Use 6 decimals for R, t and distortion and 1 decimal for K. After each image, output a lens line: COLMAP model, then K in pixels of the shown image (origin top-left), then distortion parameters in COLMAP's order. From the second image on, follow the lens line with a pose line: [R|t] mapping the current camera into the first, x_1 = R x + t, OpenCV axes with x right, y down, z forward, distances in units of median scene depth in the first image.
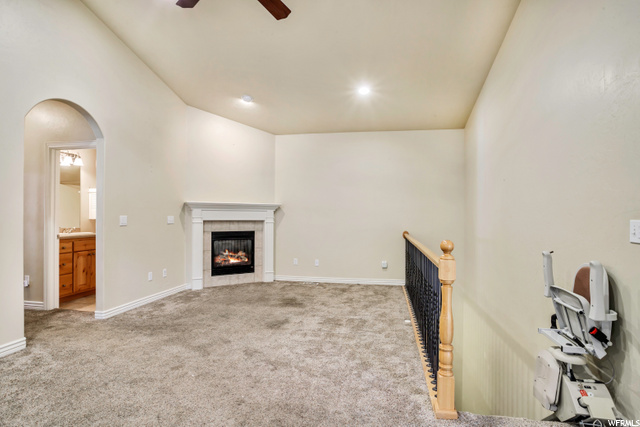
lens RADIAL K [[341.8, 0, 320.0], [0, 341.8, 213.5], [0, 0, 1]] dist [-0.067964, 0.032071]
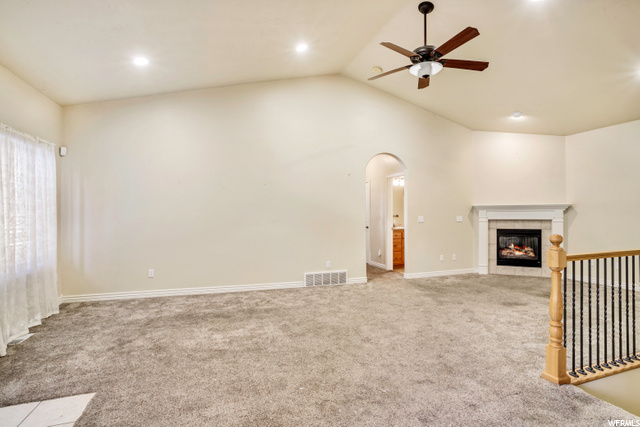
lens RADIAL K [[341.8, 0, 320.0], [0, 341.8, 213.5], [0, 0, 1]] dist [-0.067964, 0.032071]
pose [[0.488297, -0.011471, -0.872602, 0.423739], [0.014797, 0.999879, -0.004864, -0.004798], [0.872552, -0.010536, 0.488408, -0.140693]]
